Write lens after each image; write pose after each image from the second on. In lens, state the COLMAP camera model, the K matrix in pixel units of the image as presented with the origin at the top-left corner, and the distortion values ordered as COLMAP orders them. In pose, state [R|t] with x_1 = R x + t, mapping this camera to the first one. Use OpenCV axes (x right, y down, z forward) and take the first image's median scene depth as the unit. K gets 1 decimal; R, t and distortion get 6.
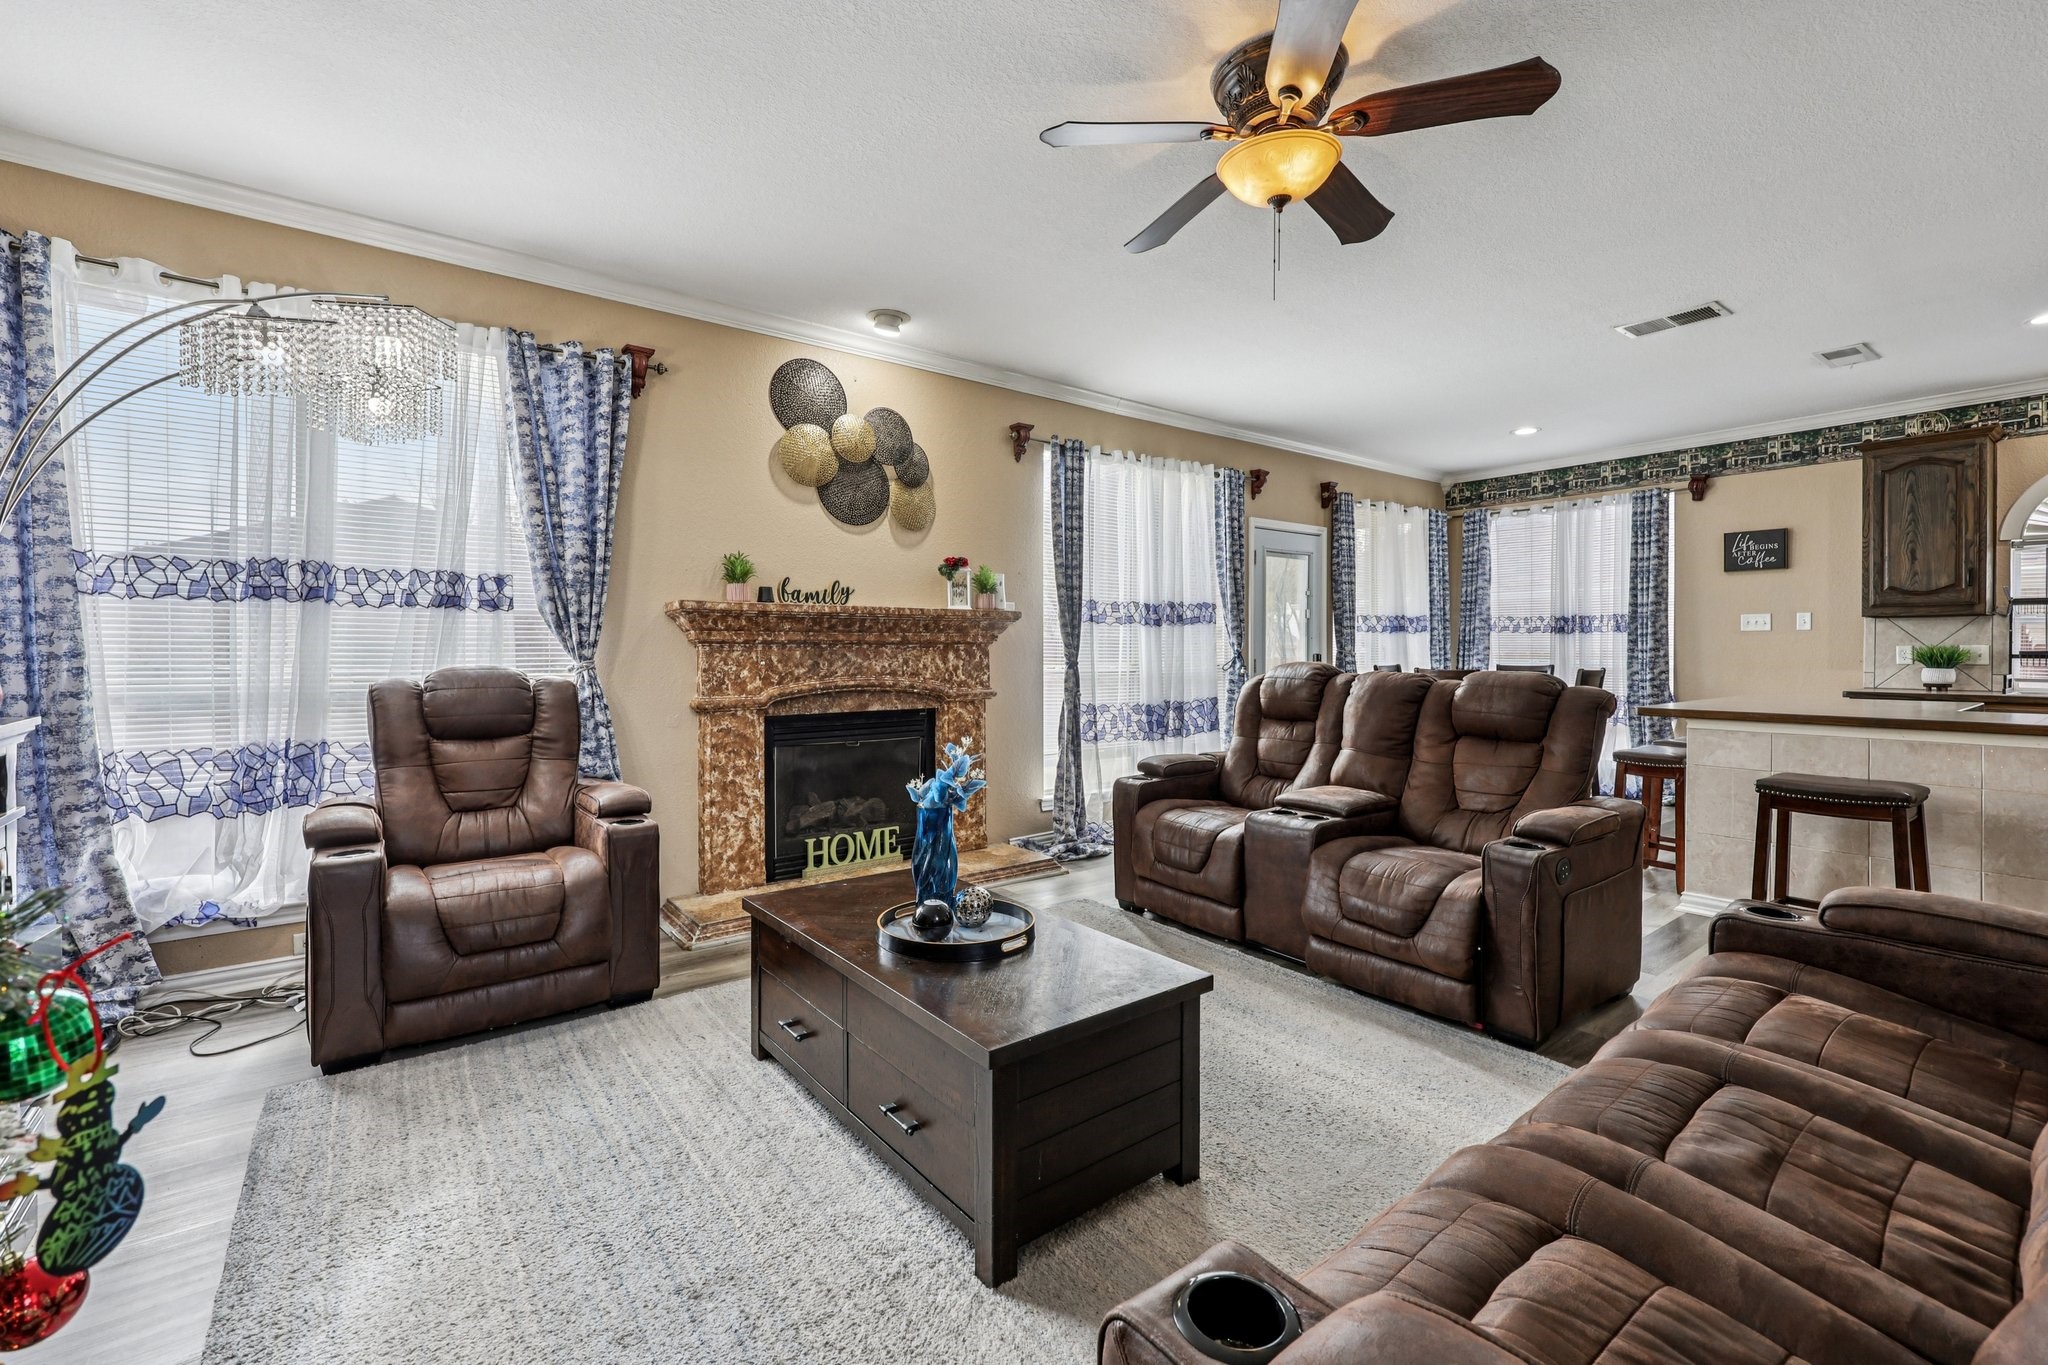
lens RADIAL K [[868.8, 0, 1023.7], [0, 868.8, 662.4], [0, 0, 1]] dist [0.001384, 0.000512]
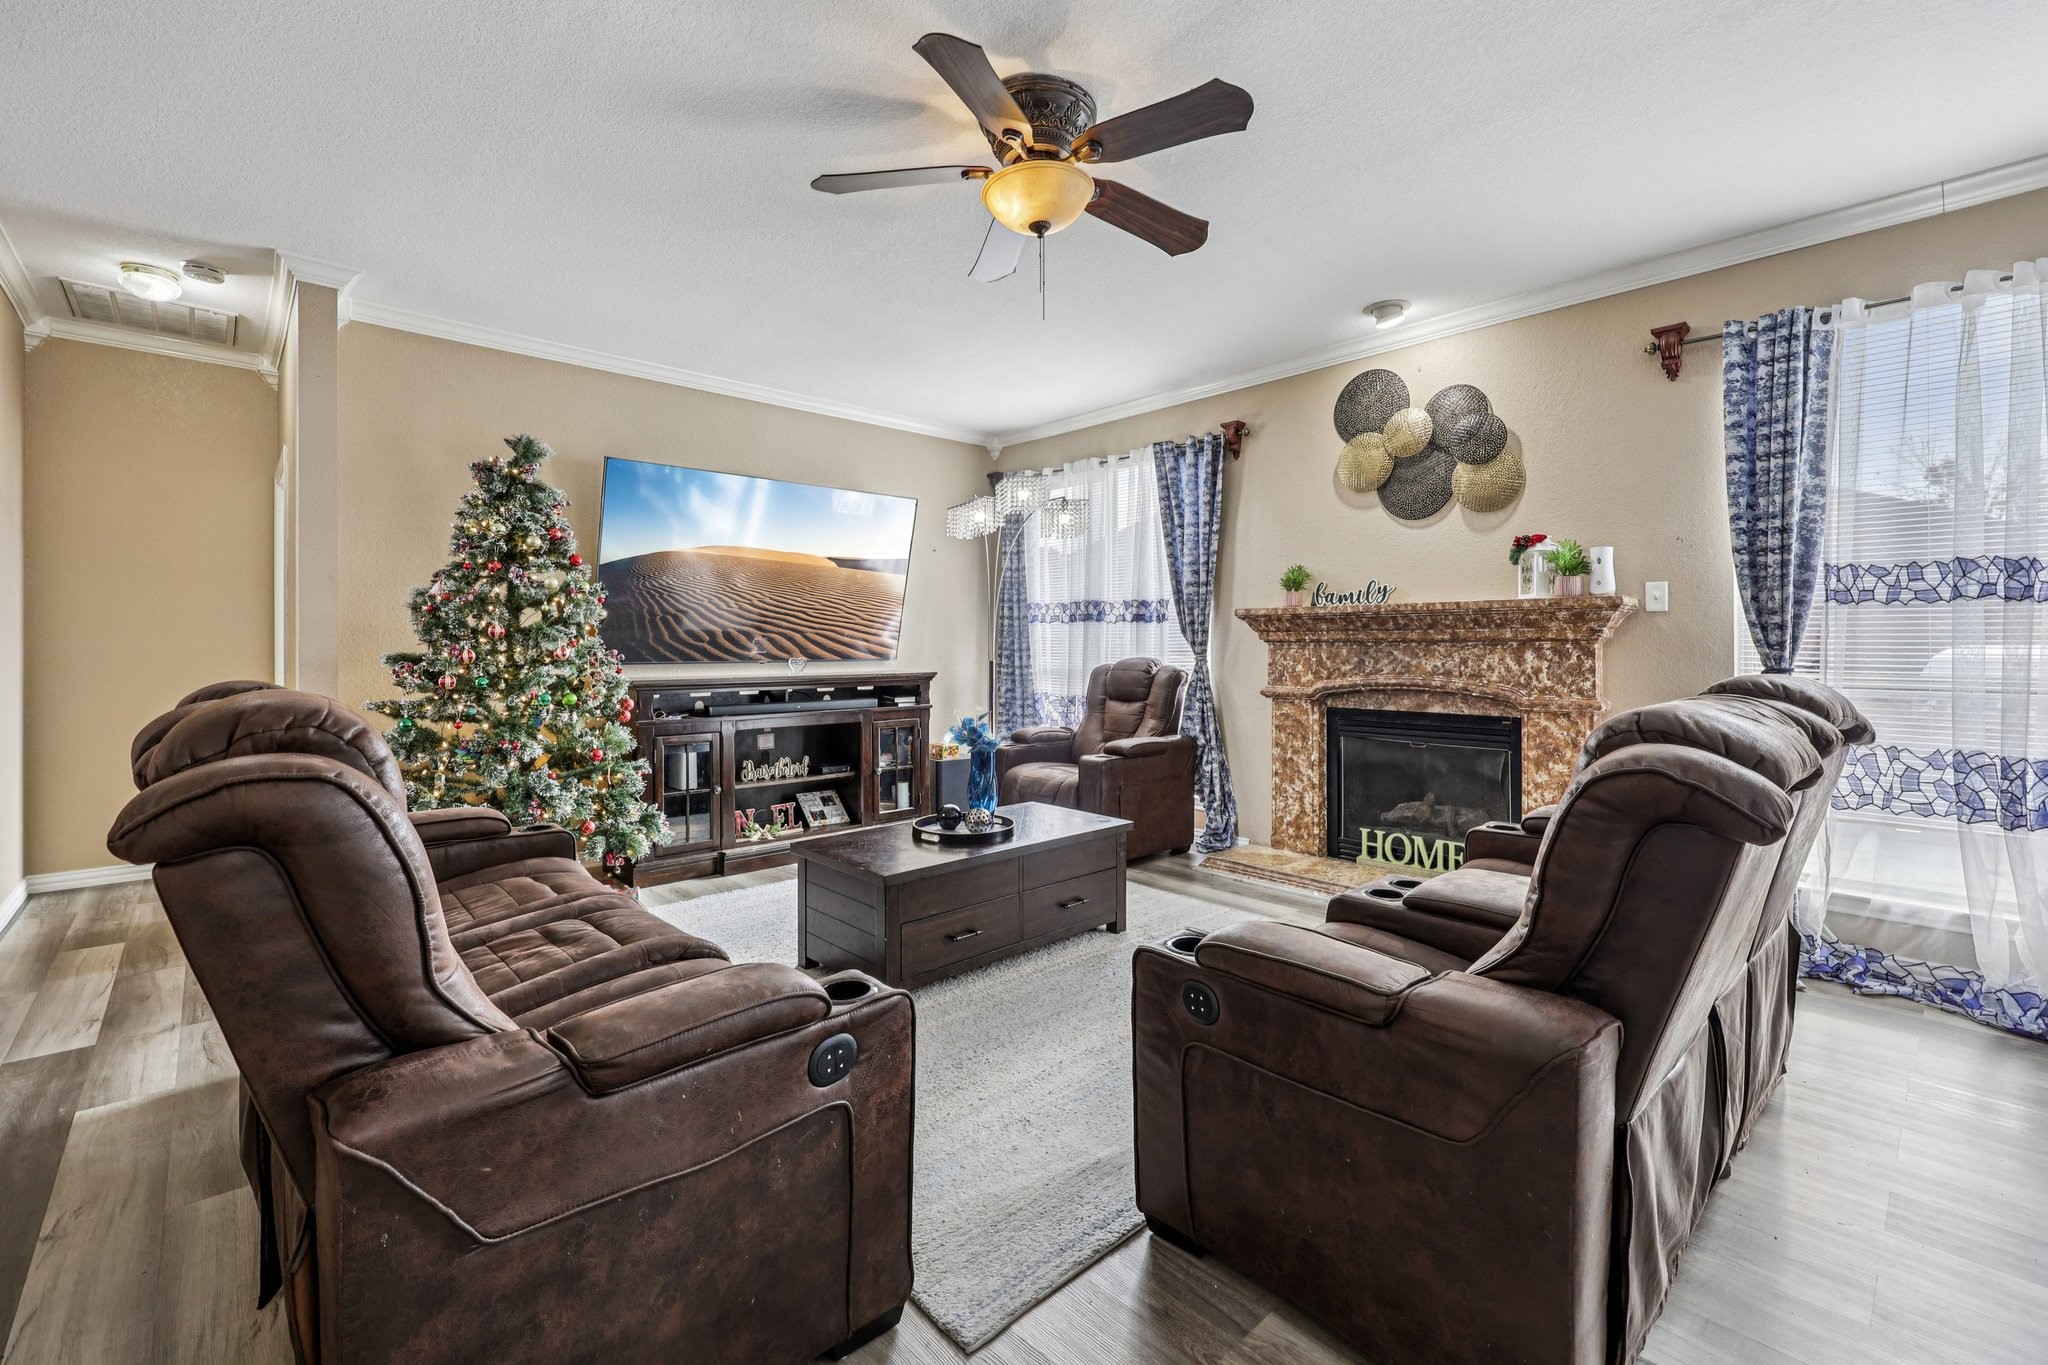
lens RADIAL K [[868.8, 0, 1023.7], [0, 868.8, 662.4], [0, 0, 1]] dist [0.001384, 0.000512]
pose [[0.096280, 0.014990, -0.995241, 0.754659], [-0.020591, 0.999703, 0.013065, -0.002163], [0.995141, 0.019235, 0.096560, 0.486283]]
